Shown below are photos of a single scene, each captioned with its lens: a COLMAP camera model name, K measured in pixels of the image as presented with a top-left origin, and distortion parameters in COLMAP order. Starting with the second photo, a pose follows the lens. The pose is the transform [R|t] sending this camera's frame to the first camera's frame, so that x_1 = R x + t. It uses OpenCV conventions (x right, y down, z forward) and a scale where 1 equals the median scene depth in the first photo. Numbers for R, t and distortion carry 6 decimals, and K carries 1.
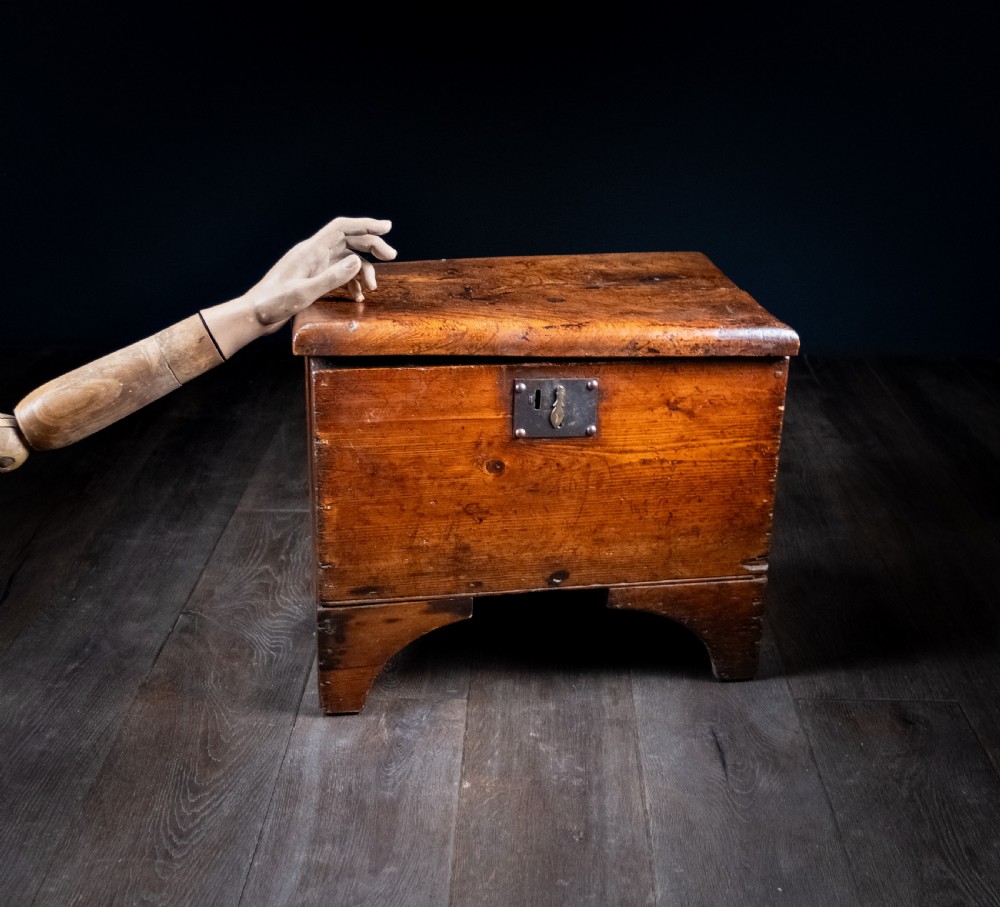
lens RADIAL K [[1243.8, 0, 503.9], [0, 1243.8, 371.6], [0, 0, 1]] dist [0.021565, 0.000000]
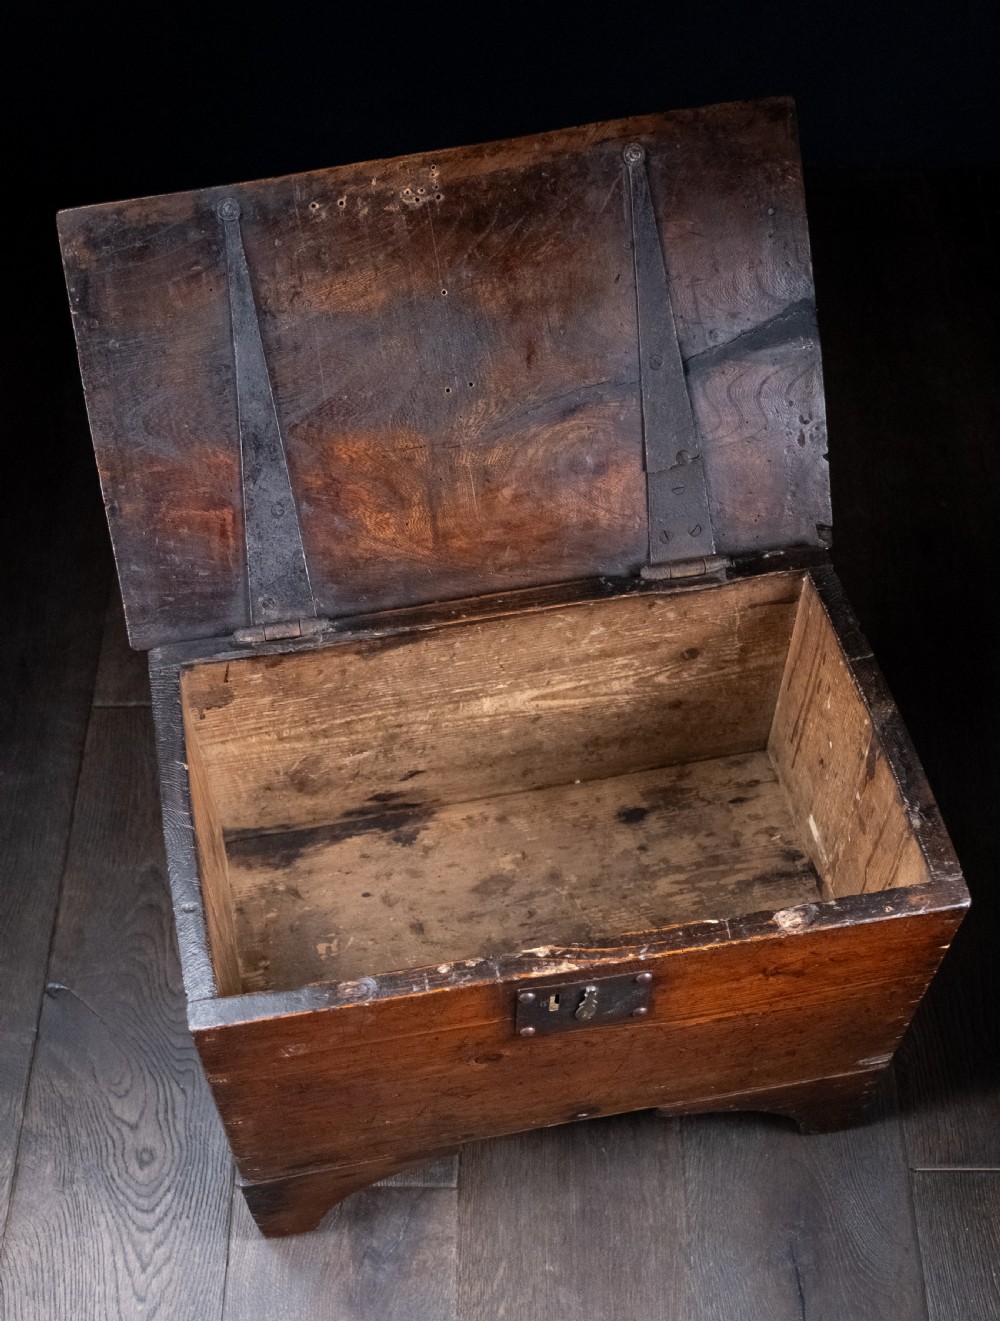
lens RADIAL K [[1645.9, 0, 470.2], [0, 1645.9, 671.8], [0, 0, 1]] dist [-0.012313, 0.000000]
pose [[0.999360, -0.029964, -0.019528, 0.005880], [0.035734, 0.813432, 0.580562, -0.571488], [-0.001512, -0.580888, 0.813982, 0.414557]]
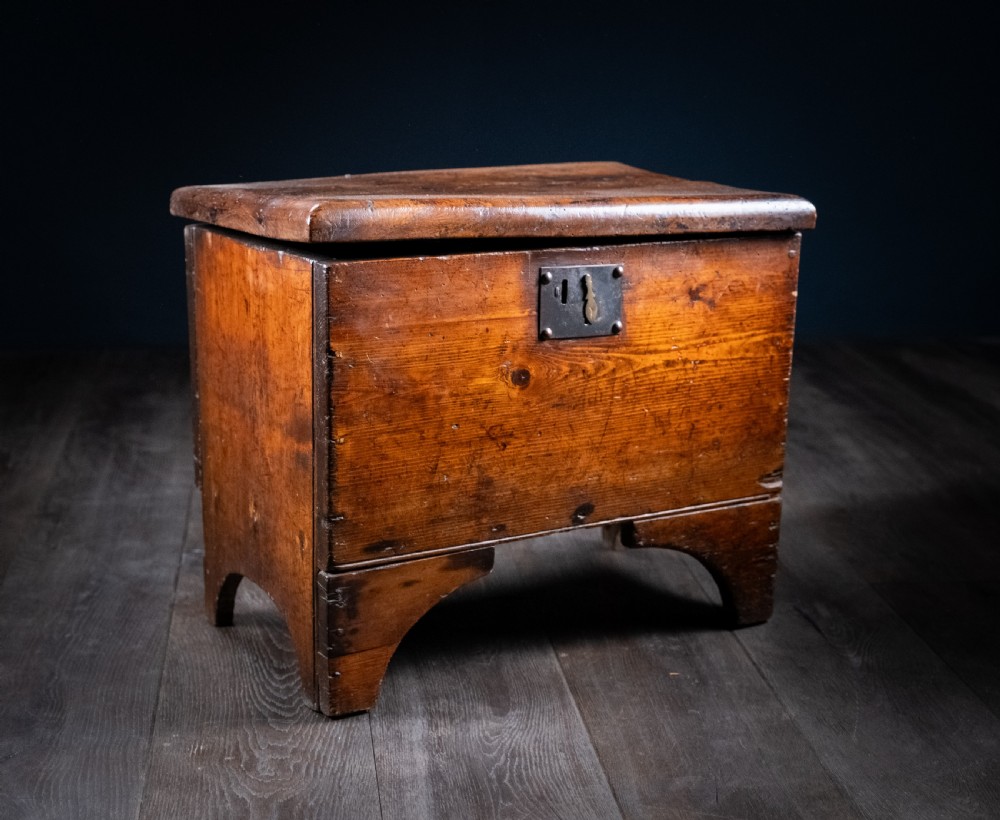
lens RADIAL K [[1614.7, 0, 462.7], [0, 1614.7, 406.2], [0, 0, 1]] dist [0.026640, 0.000000]
pose [[0.935429, -0.085283, 0.343072, -0.410685], [0.112566, 0.991808, -0.060376, 0.154310], [-0.335113, 0.095096, 0.937367, -0.005092]]
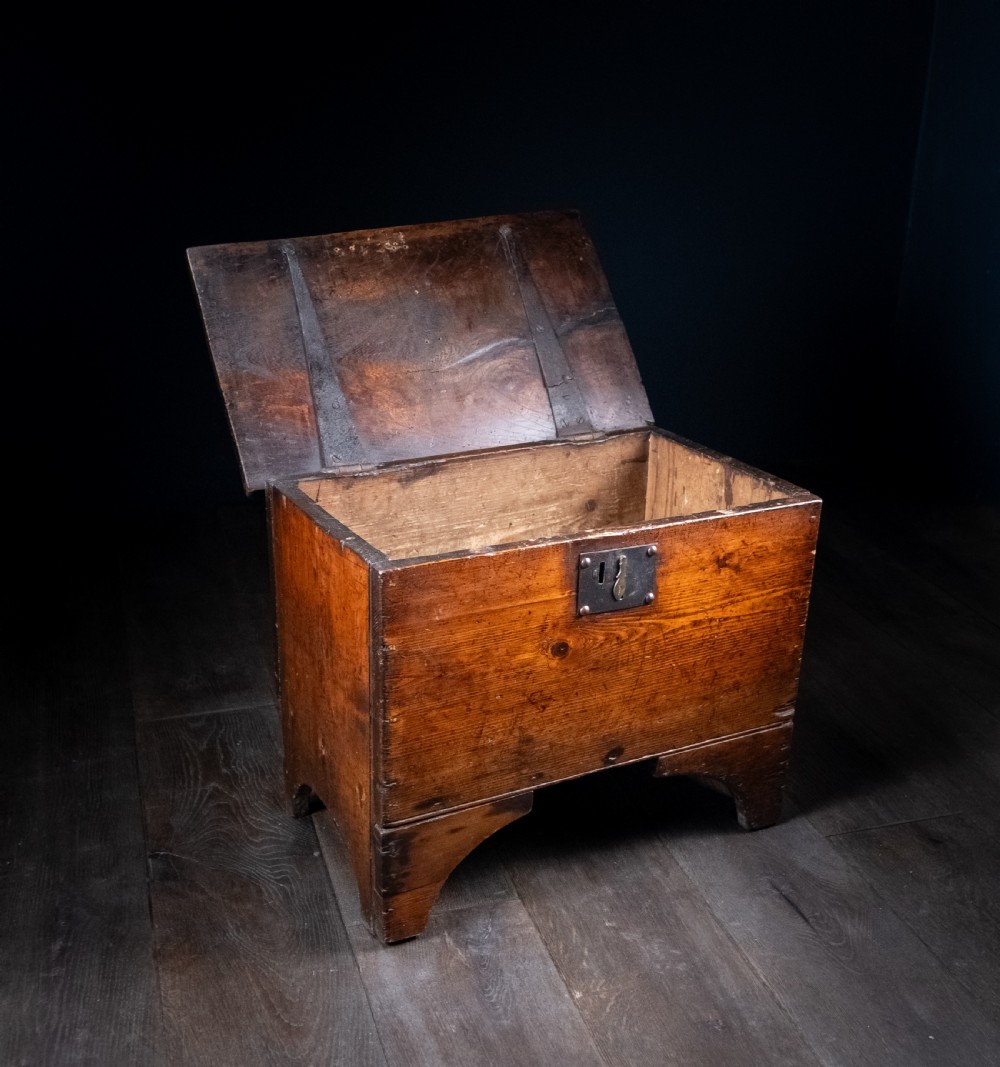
lens RADIAL K [[1263.0, 0, 483.5], [0, 1263.0, 525.6], [0, 0, 1]] dist [0.034579, 0.000000]
pose [[0.951288, -0.101056, 0.291272, -0.319705], [0.091505, 0.994729, 0.046266, -0.062776], [-0.294413, -0.017359, 0.955521, 0.116877]]
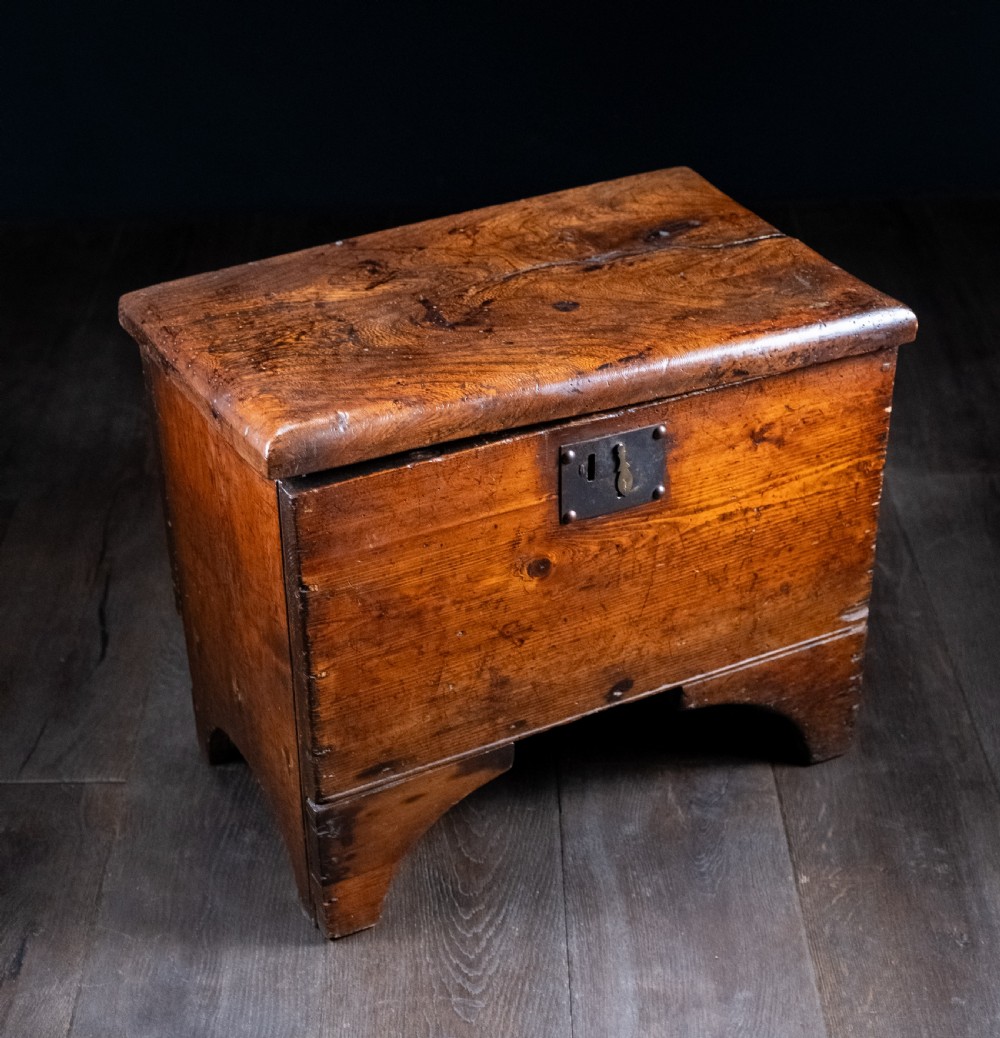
lens RADIAL K [[1933.0, 0, 493.3], [0, 1933.0, 524.1], [0, 0, 1]] dist [0.077398, 0.000000]
pose [[0.951230, -0.185901, 0.246178, -0.289894], [0.128837, 0.964502, 0.230516, -0.198384], [-0.280292, -0.187557, 0.941413, -0.014662]]
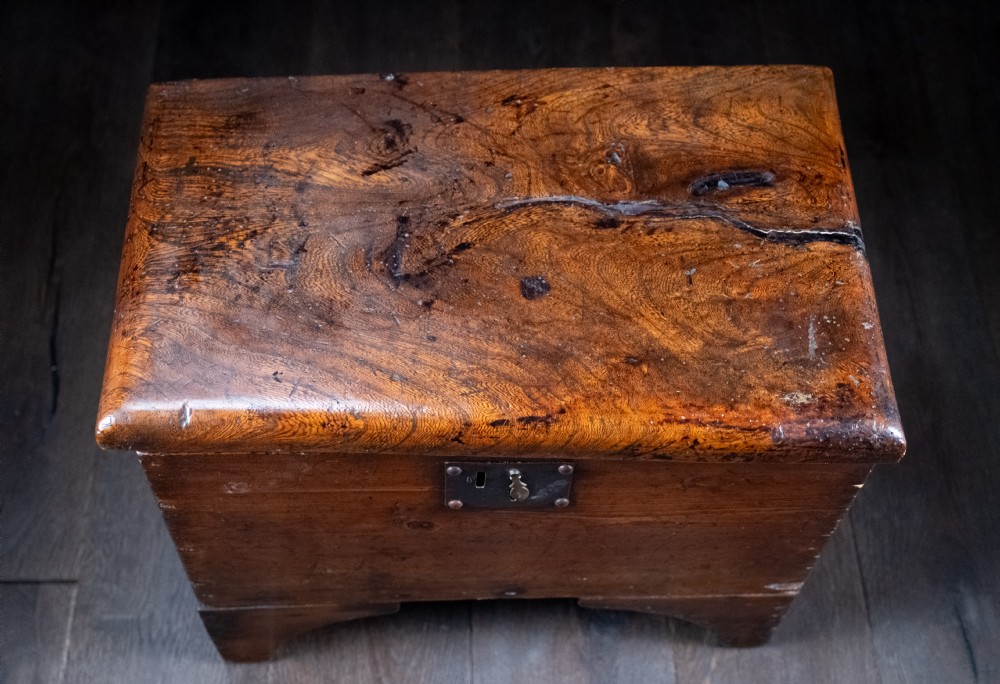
lens RADIAL K [[1312.5, 0, 474.9], [0, 1312.5, 339.5], [0, 0, 1]] dist [0.044737, 0.000000]
pose [[0.990331, 0.111844, -0.082073, 0.071215], [-0.035797, 0.777605, 0.627733, -0.462265], [0.134029, -0.618726, 0.774090, 0.486595]]
